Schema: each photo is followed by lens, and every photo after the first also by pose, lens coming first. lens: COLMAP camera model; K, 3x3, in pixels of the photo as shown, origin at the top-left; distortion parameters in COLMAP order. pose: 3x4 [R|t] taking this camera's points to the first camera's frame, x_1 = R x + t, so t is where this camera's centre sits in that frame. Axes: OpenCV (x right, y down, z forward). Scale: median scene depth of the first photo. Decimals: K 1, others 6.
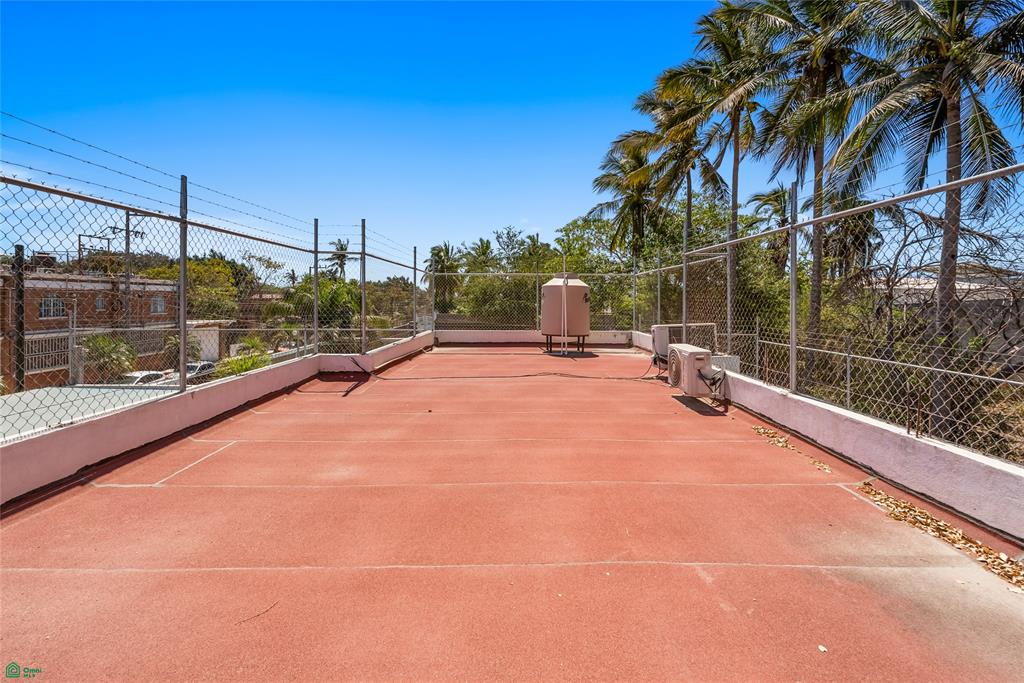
lens RADIAL K [[466.6, 0, 512.3], [0, 466.6, 300.7], [0, 0, 1]] dist [-0.005604, -0.000031]
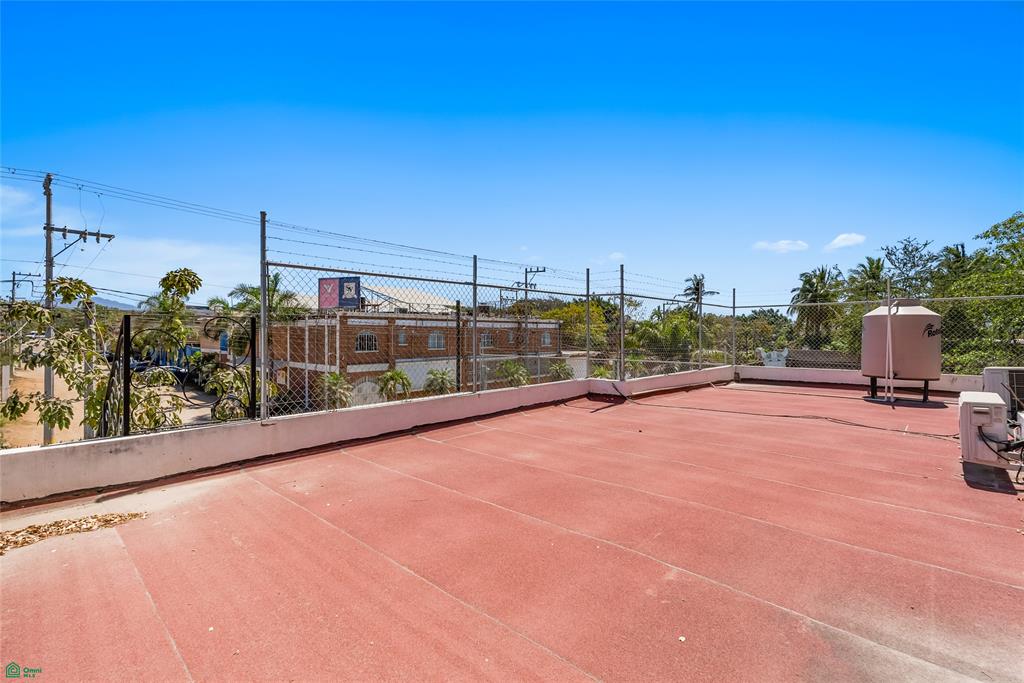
lens RADIAL K [[462.2, 0, 511.5], [0, 462.2, 329.4], [0, 0, 1]] dist [-0.004125, -0.000018]
pose [[0.723330, -0.011123, -0.690413, 0.179258], [0.002242, 0.999903, -0.013760, 0.001405], [0.690499, 0.008406, 0.723285, -0.016620]]
